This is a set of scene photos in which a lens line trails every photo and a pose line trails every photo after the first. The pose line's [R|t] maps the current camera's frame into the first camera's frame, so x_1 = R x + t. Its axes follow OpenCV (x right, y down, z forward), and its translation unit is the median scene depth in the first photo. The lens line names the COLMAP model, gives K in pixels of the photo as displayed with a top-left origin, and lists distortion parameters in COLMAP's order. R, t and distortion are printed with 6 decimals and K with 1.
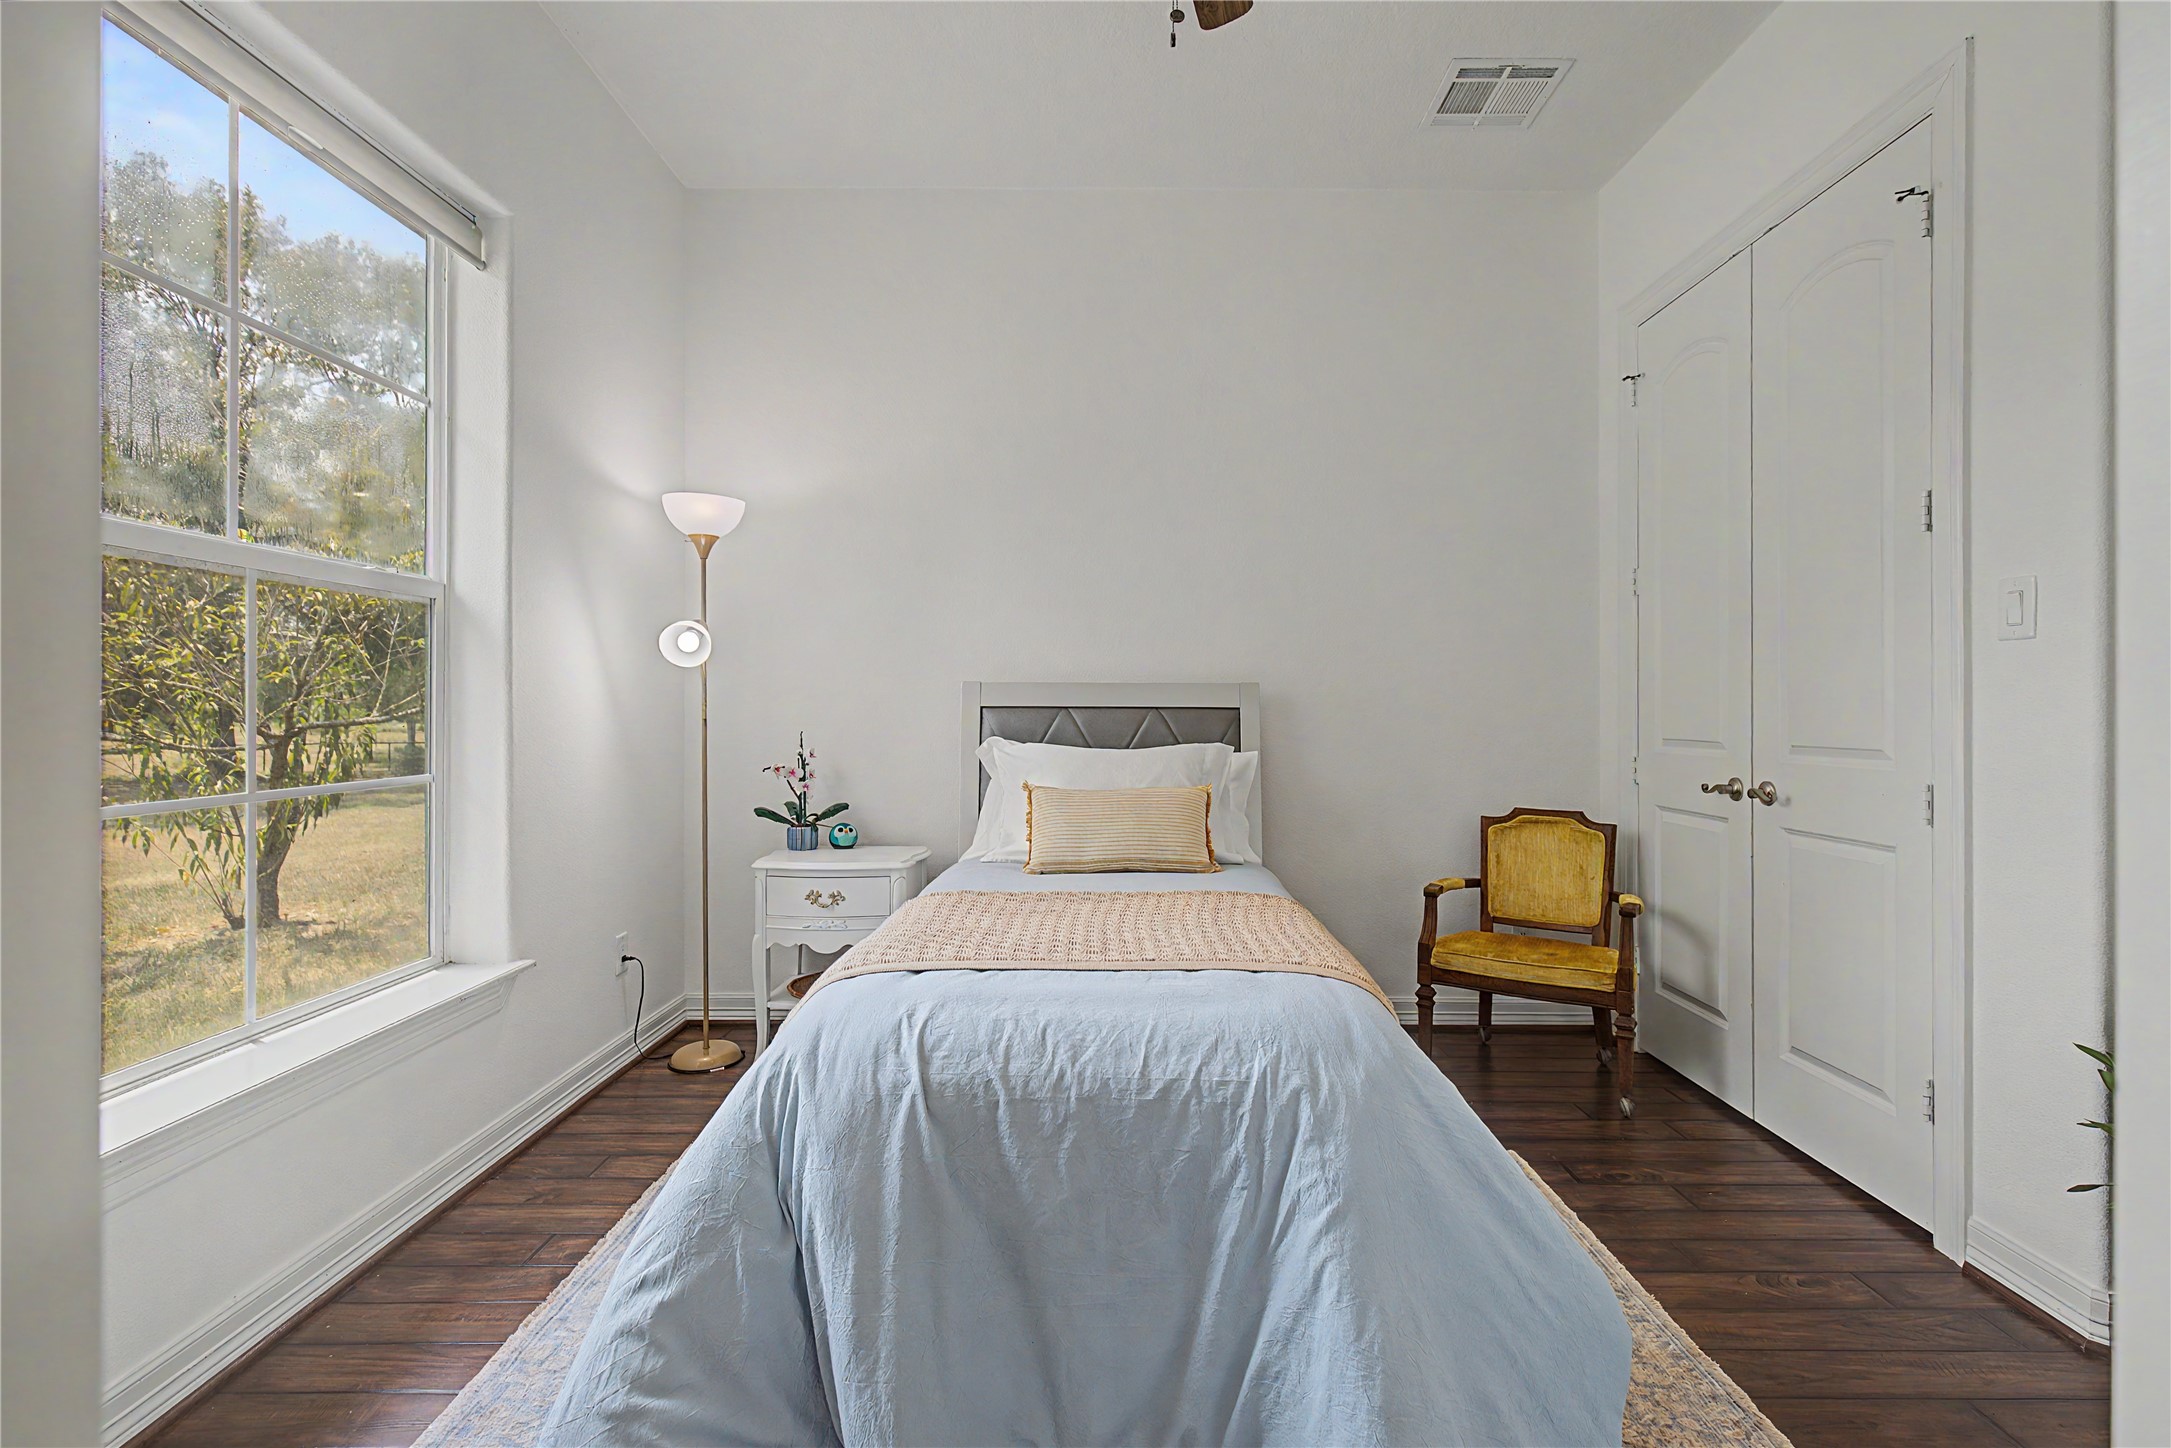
lens RADIAL K [[991.1, 0, 1090.4], [0, 991.1, 713.2], [0, 0, 1]] dist [-0.000301, 0.000677]
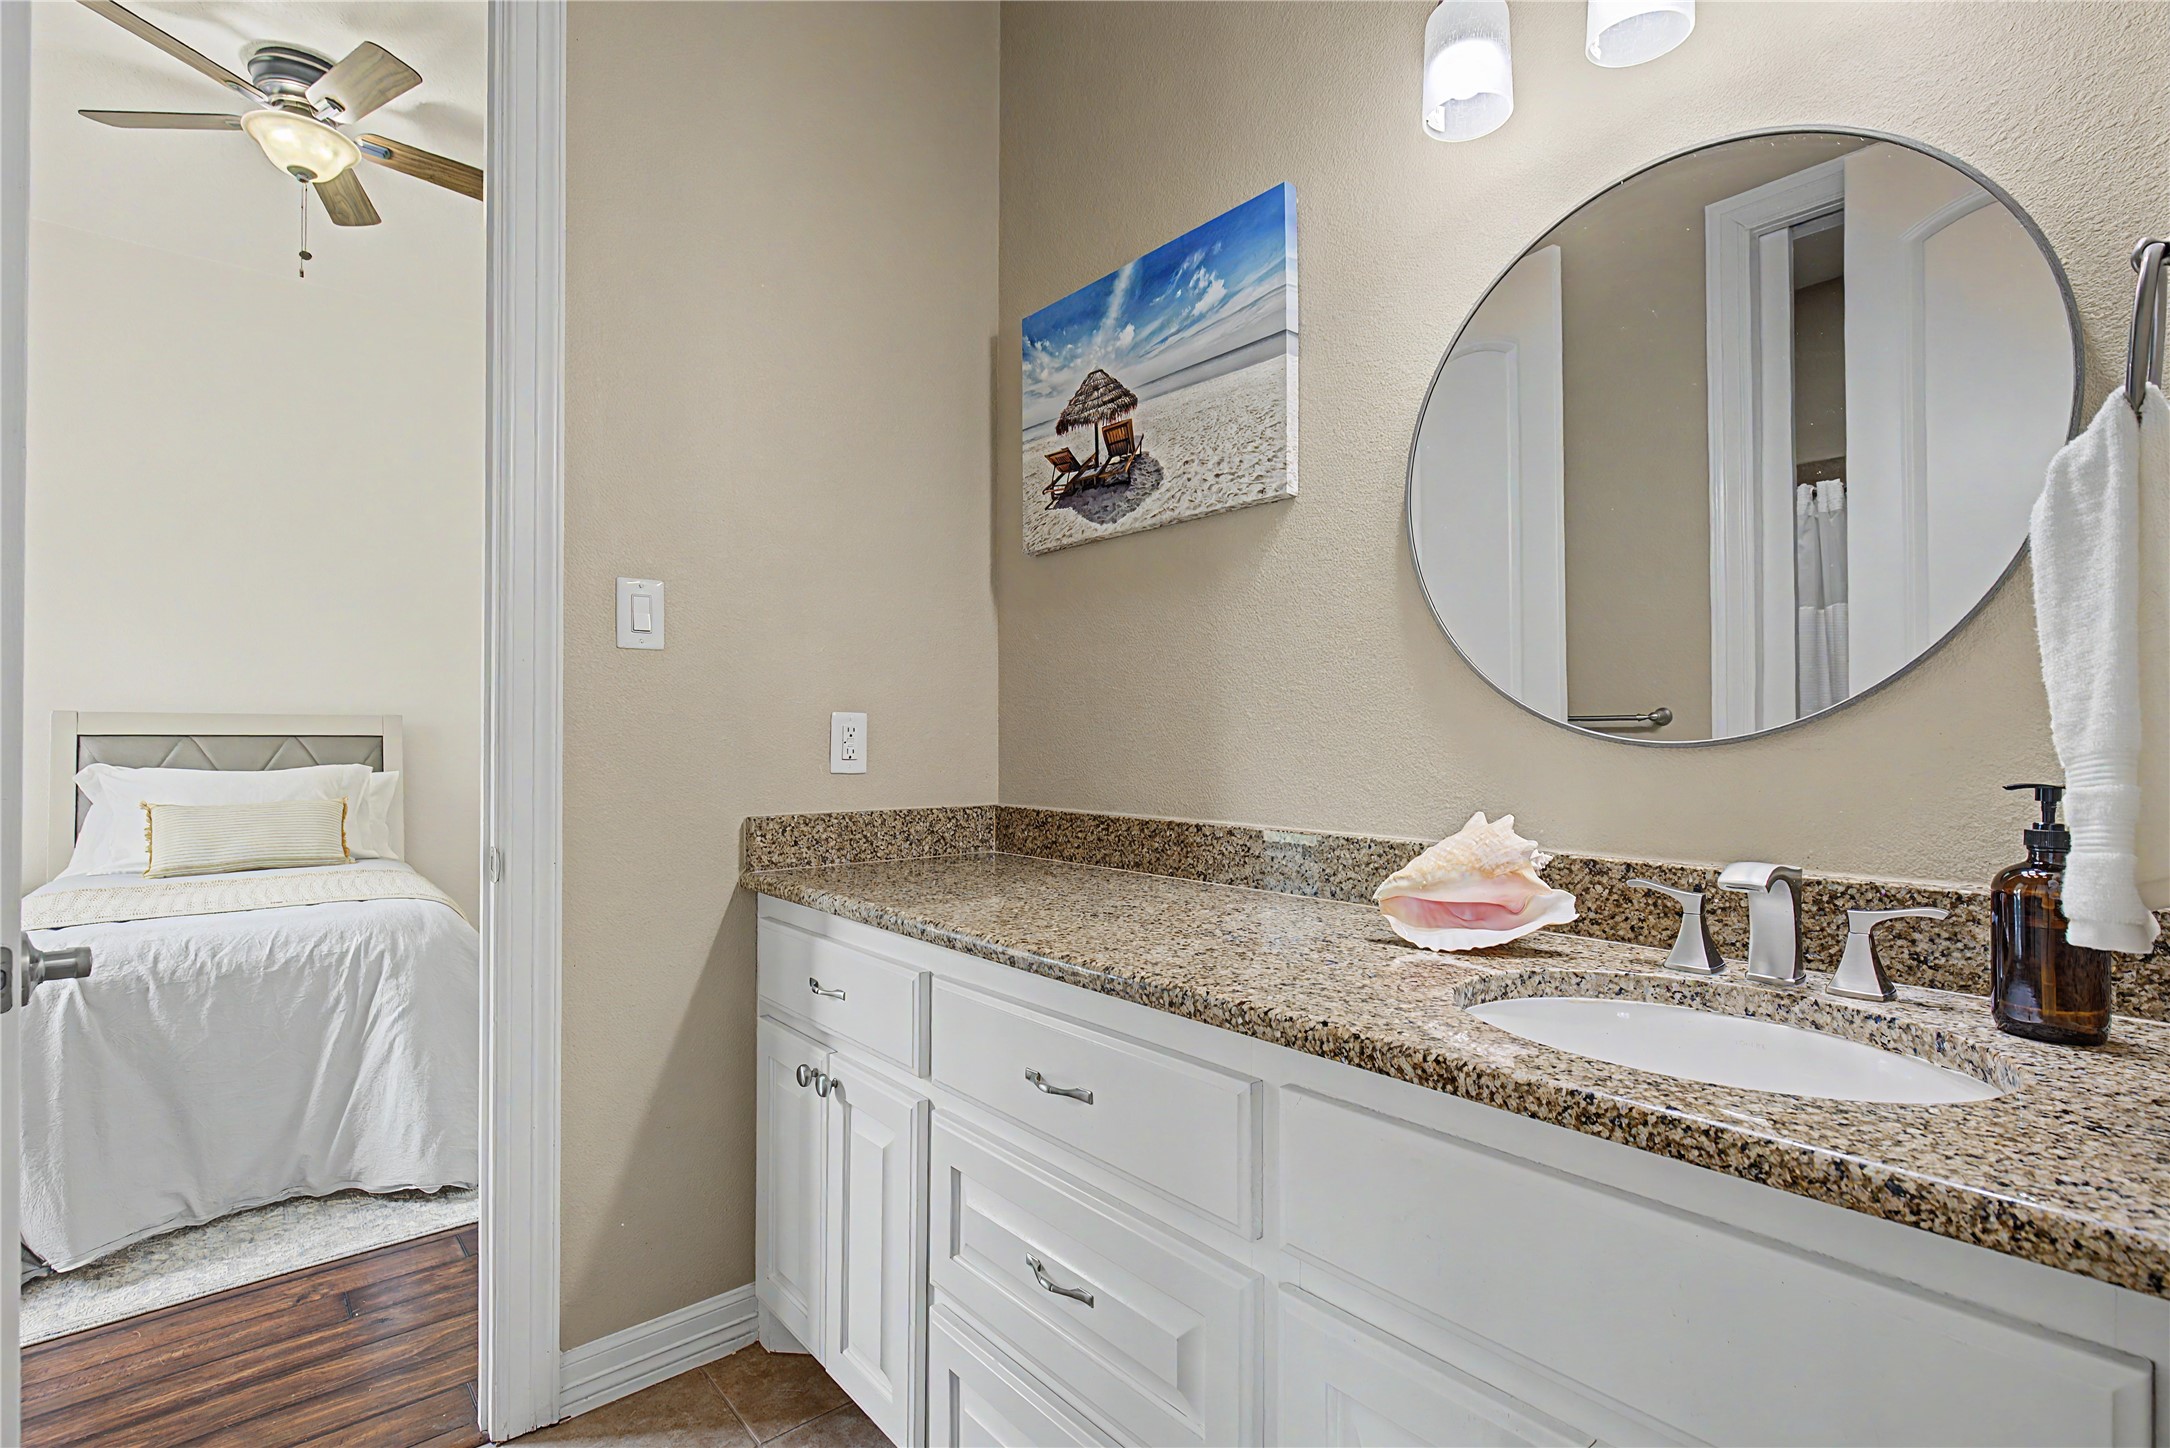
lens RADIAL K [[990.6, 0, 1090.8], [0, 990.6, 731.5], [0, 0, 1]] dist [-0.000301, 0.000677]
pose [[0.745776, 0.000729, 0.666196, -0.026056], [0.005441, 0.999959, -0.007184, 0.006286], [-0.666175, 0.008983, 0.745742, -1.152095]]
